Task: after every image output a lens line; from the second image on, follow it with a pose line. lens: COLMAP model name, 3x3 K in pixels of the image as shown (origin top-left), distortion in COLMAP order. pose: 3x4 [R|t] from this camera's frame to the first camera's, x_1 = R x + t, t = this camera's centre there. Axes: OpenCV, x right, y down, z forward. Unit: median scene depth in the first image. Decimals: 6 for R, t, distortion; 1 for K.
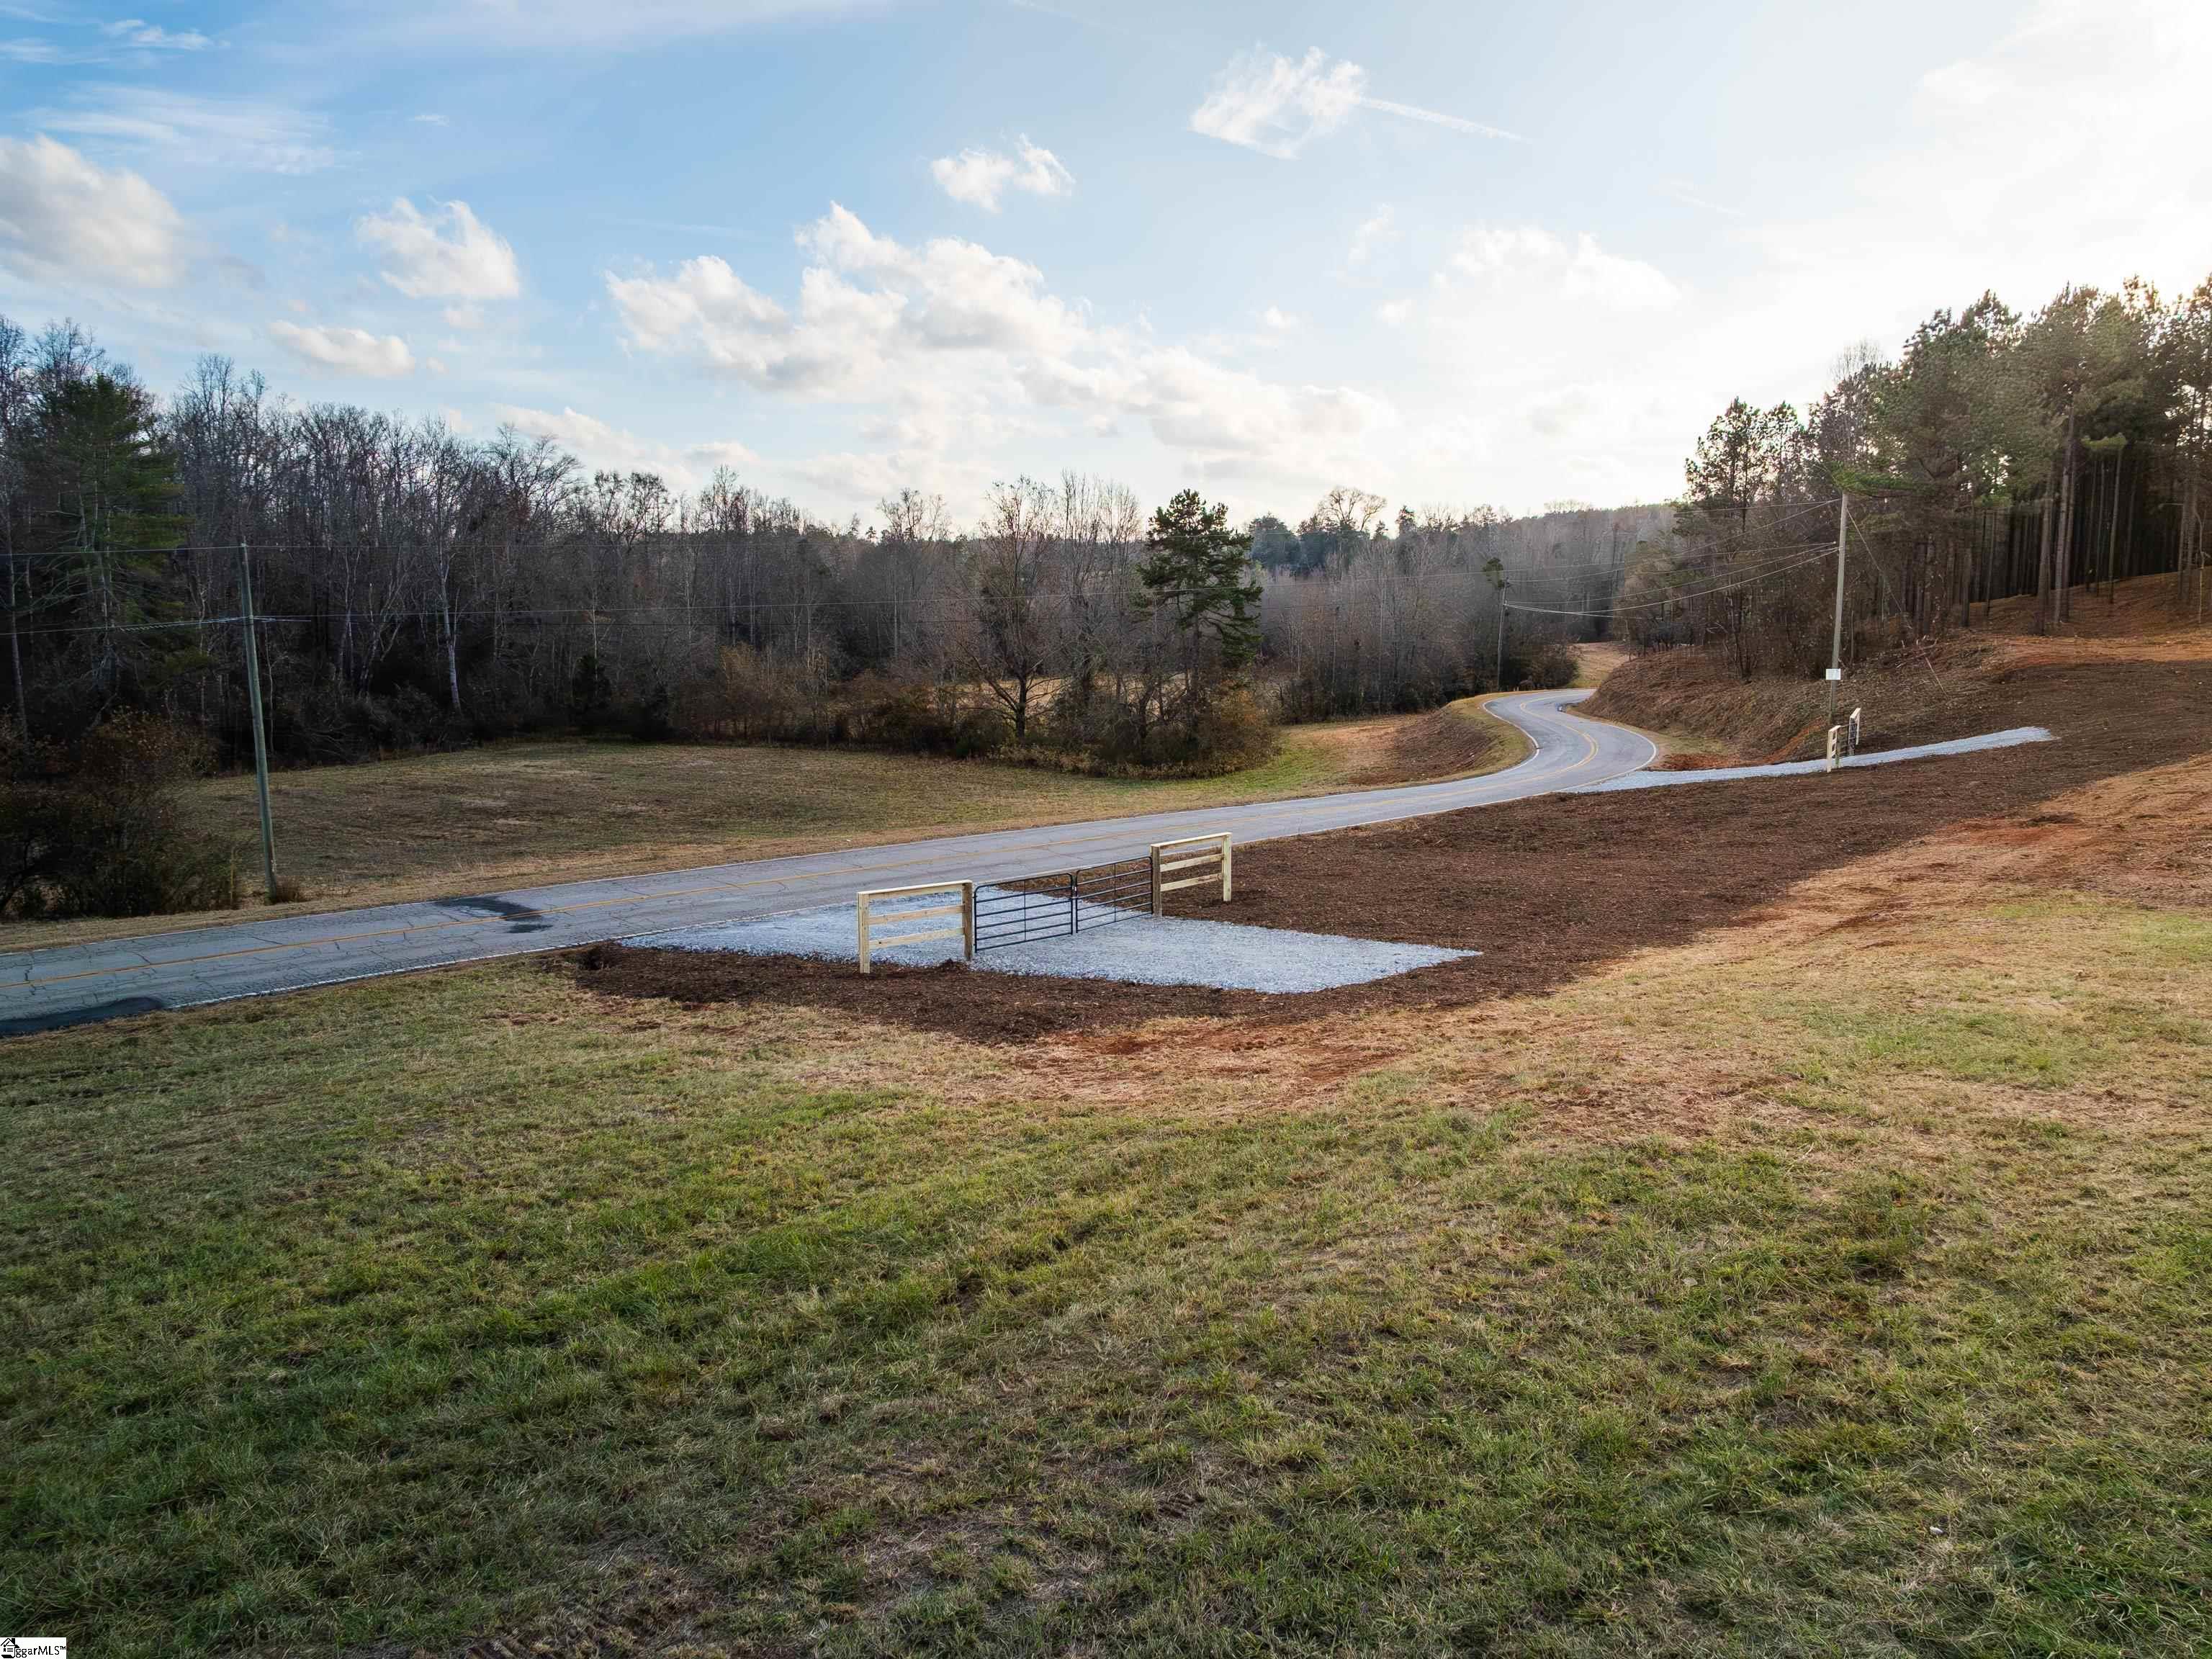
lens RADIAL K [[1560.0, 0, 1110.4], [0, 1560.0, 819.5], [0, 0, 1]] dist [-0.039623, -0.004944]
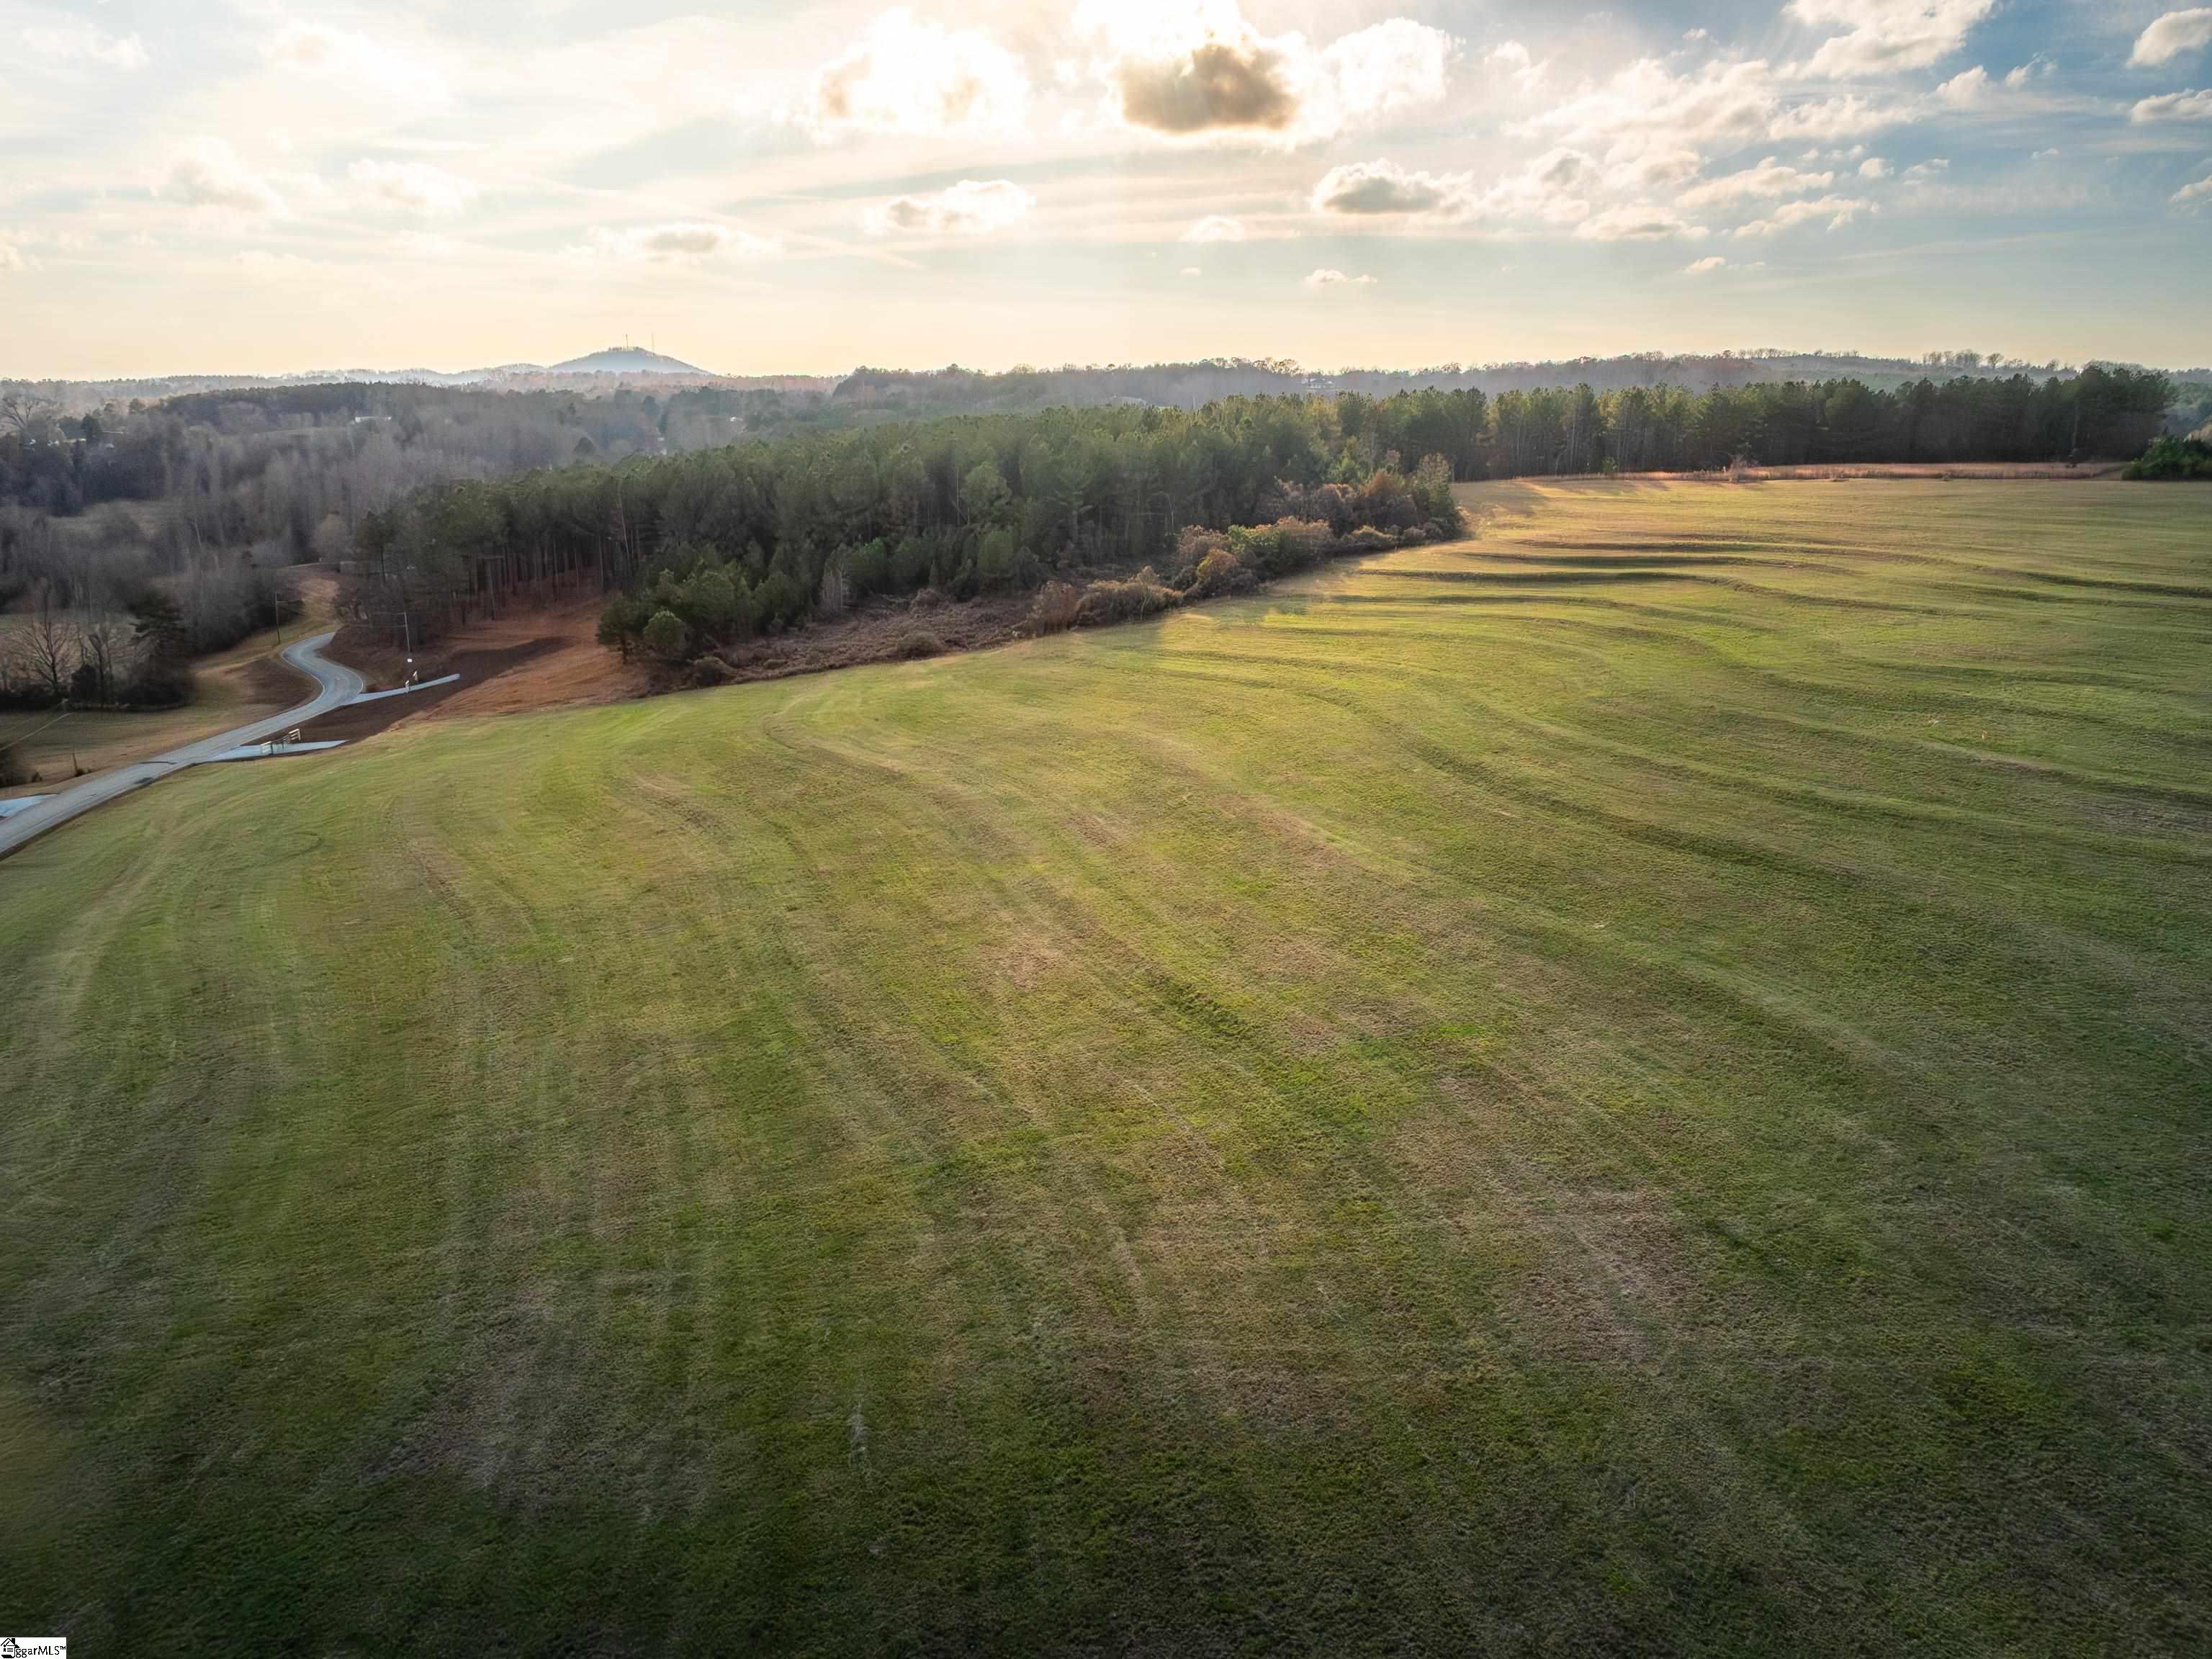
lens RADIAL K [[1560.0, 0, 1110.4], [0, 1560.0, 819.5], [0, 0, 1]] dist [-0.039623, -0.004944]
pose [[0.699788, -0.185684, 0.689796, -1.003842], [0.098724, 0.981499, 0.164052, -0.167441], [-0.707496, -0.046702, 0.705172, -2.881102]]
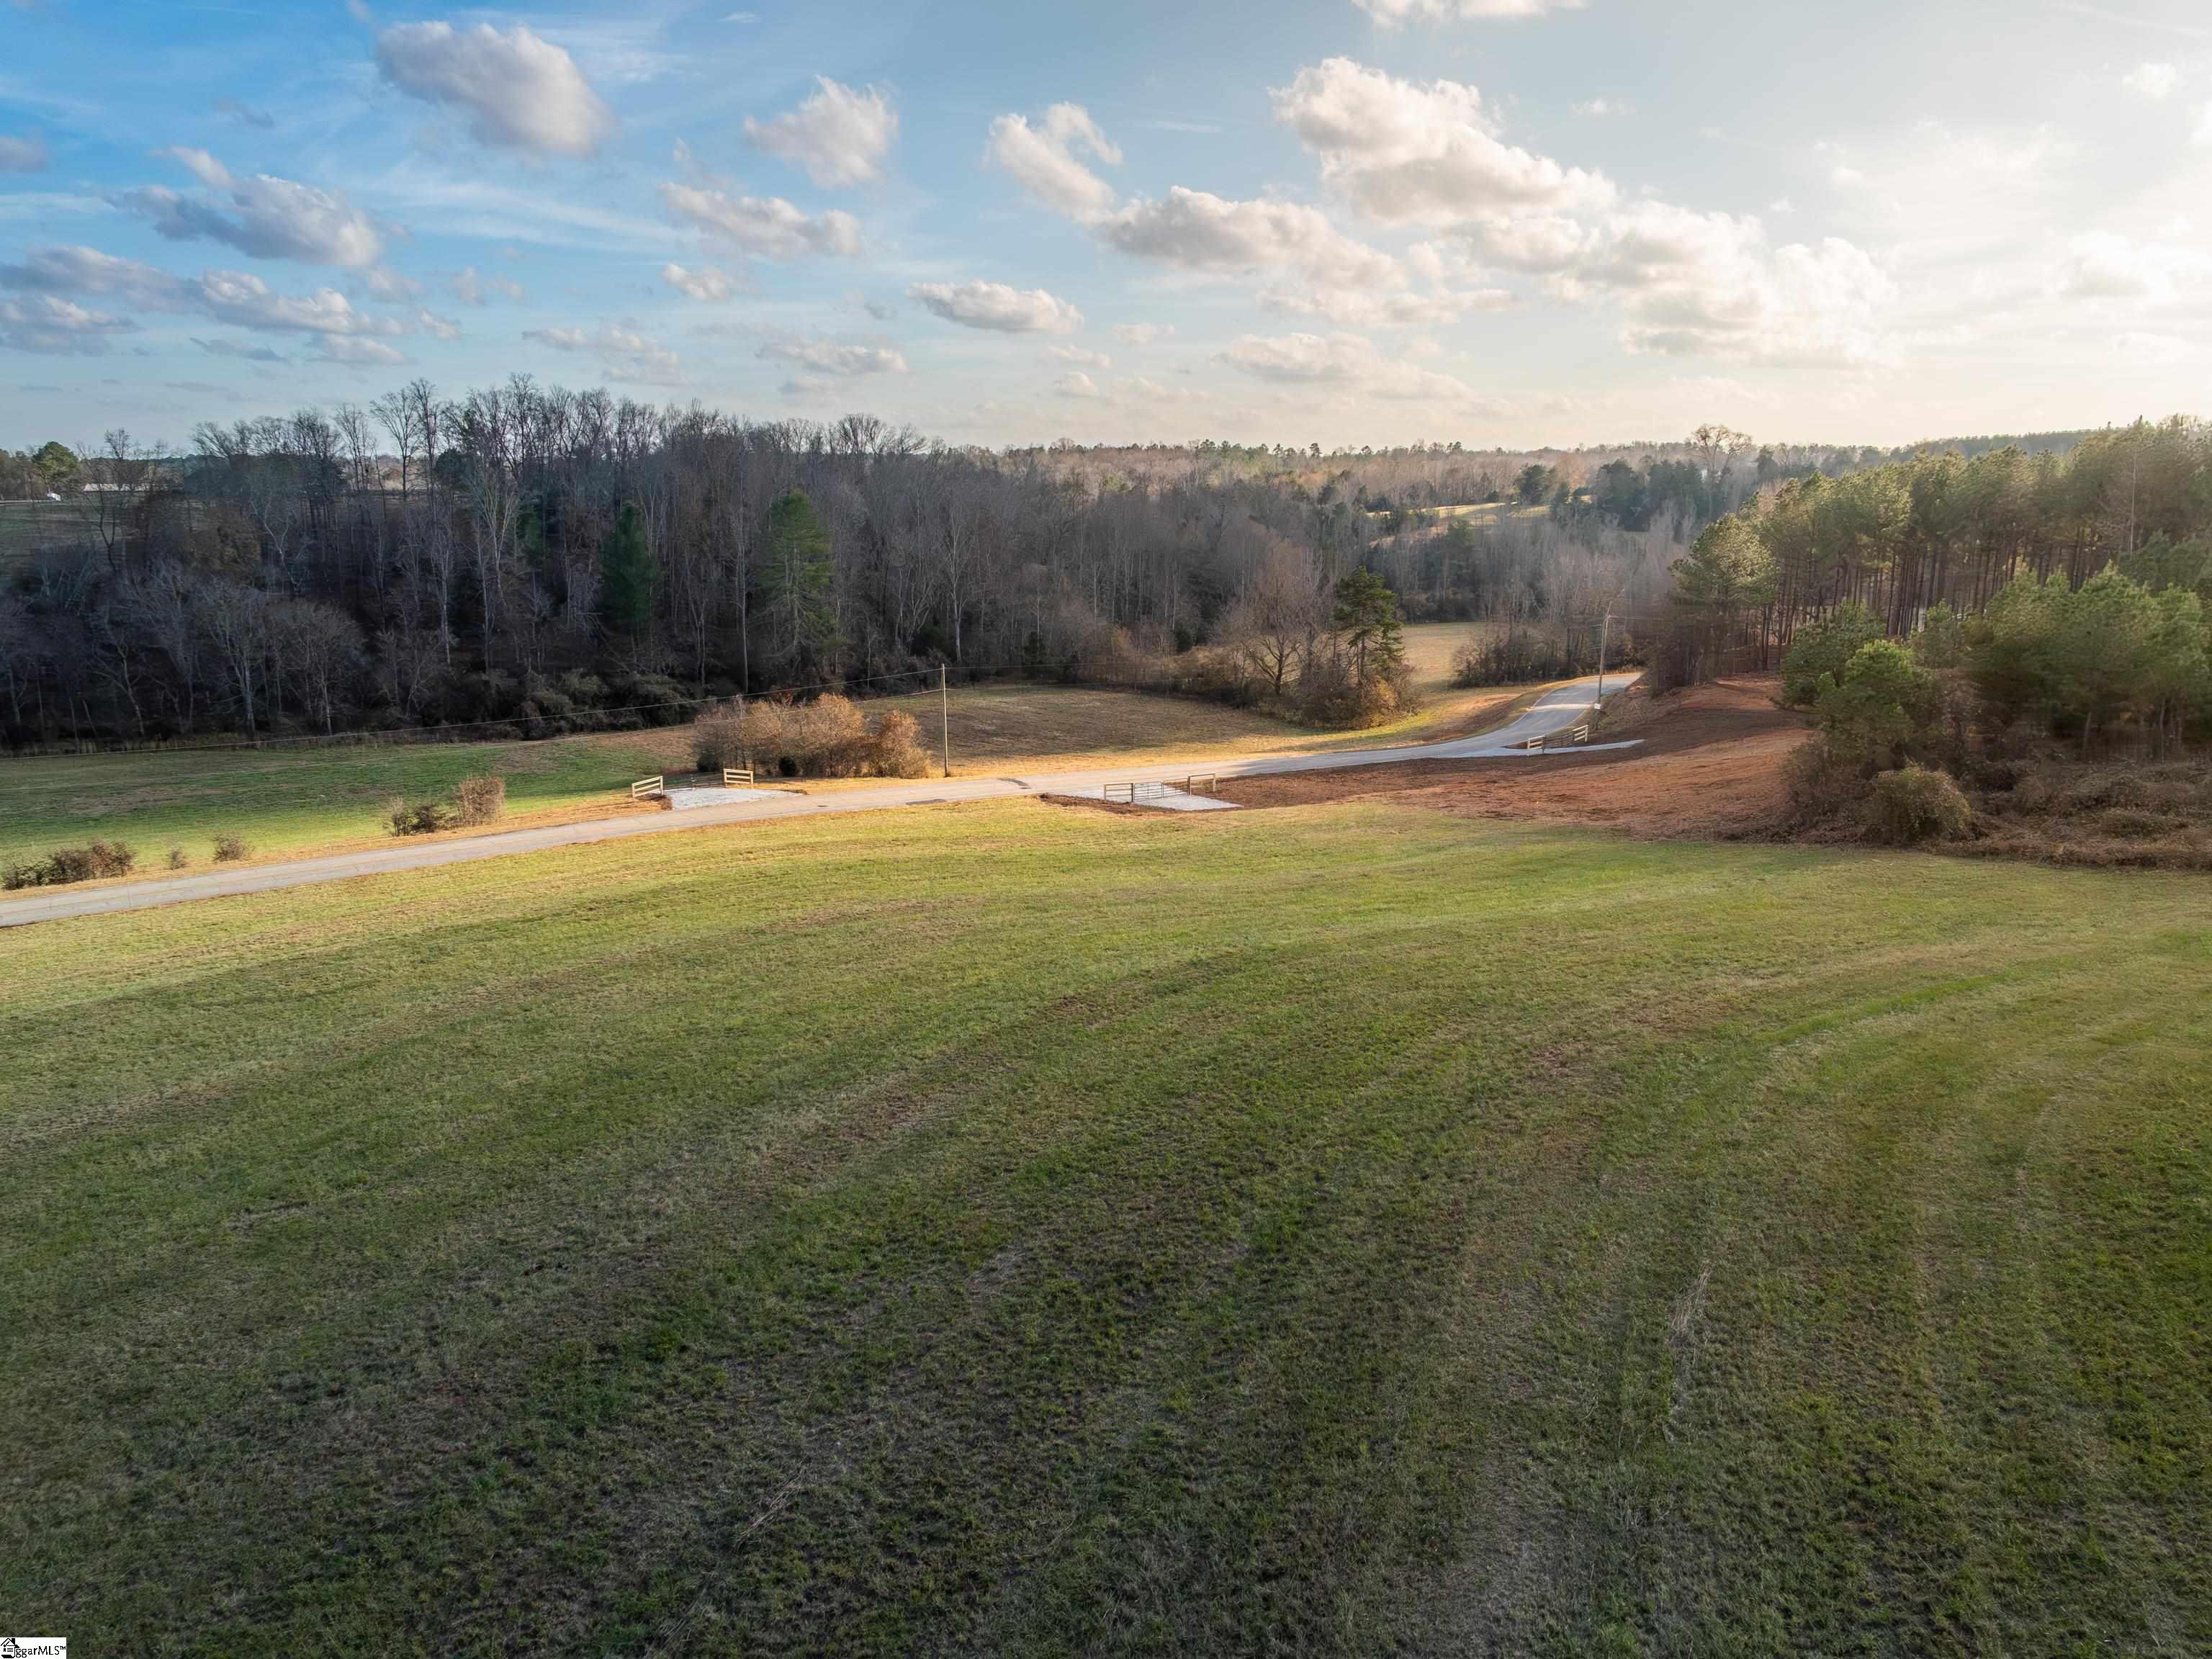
lens RADIAL K [[1560.0, 0, 1110.4], [0, 1560.0, 819.5], [0, 0, 1]] dist [-0.039623, -0.004944]
pose [[0.964640, 0.063814, -0.255728, 0.395832], [-0.045493, 0.995998, 0.076934, -0.077312], [0.259614, -0.062580, 0.963683, -1.298982]]
